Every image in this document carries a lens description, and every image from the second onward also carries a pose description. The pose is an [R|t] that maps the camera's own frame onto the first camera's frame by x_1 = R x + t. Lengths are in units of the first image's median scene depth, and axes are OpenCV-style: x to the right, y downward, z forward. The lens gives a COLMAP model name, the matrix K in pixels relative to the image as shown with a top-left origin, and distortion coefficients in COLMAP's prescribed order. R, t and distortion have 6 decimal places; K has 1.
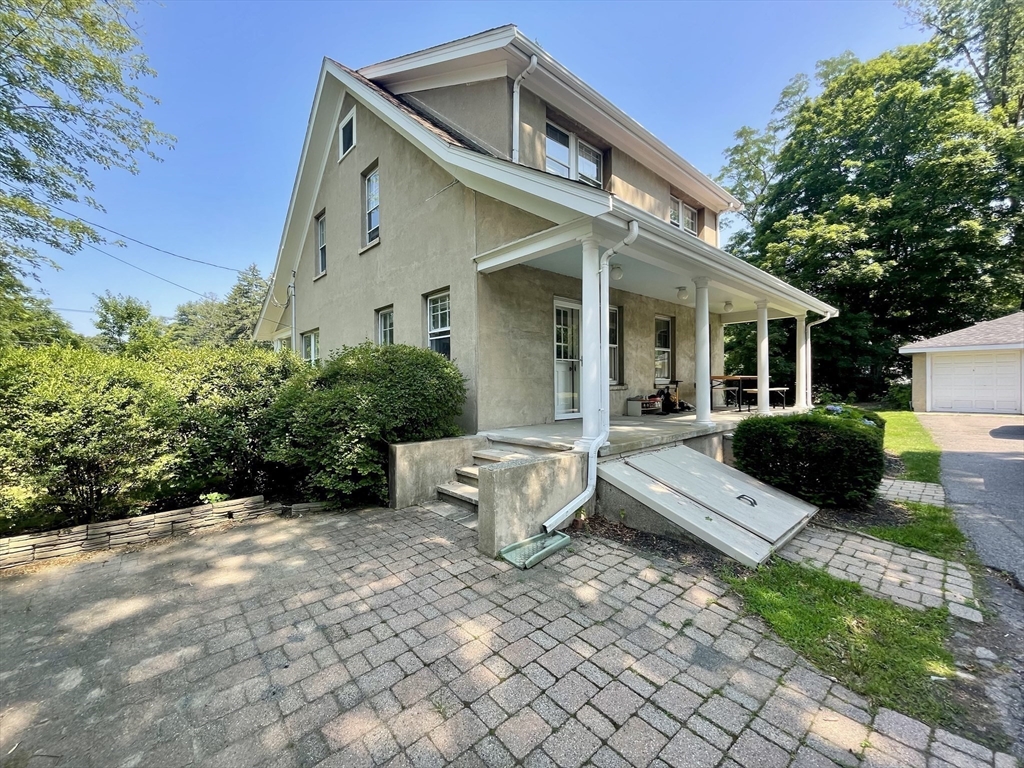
lens RADIAL K [[418.3, 0, 510.1], [0, 418.3, 380.9], [0, 0, 1]] dist [-0.001414, 0.000049]
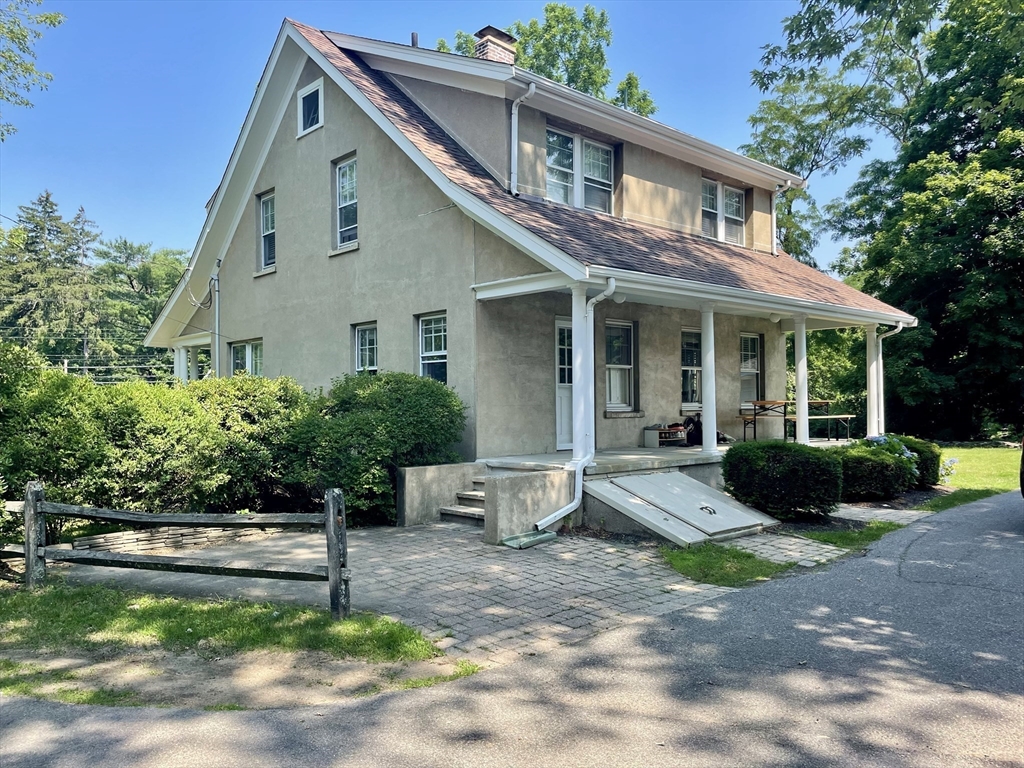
lens RADIAL K [[804.8, 0, 512.0], [0, 804.8, 384.0], [0, 0, 1]] dist [0.049618, -0.005627]
pose [[0.999977, -0.000100, 0.006720, -0.004872], [0.000236, 0.999794, -0.020300, -0.018447], [-0.006717, 0.020301, 0.999771, -0.881031]]
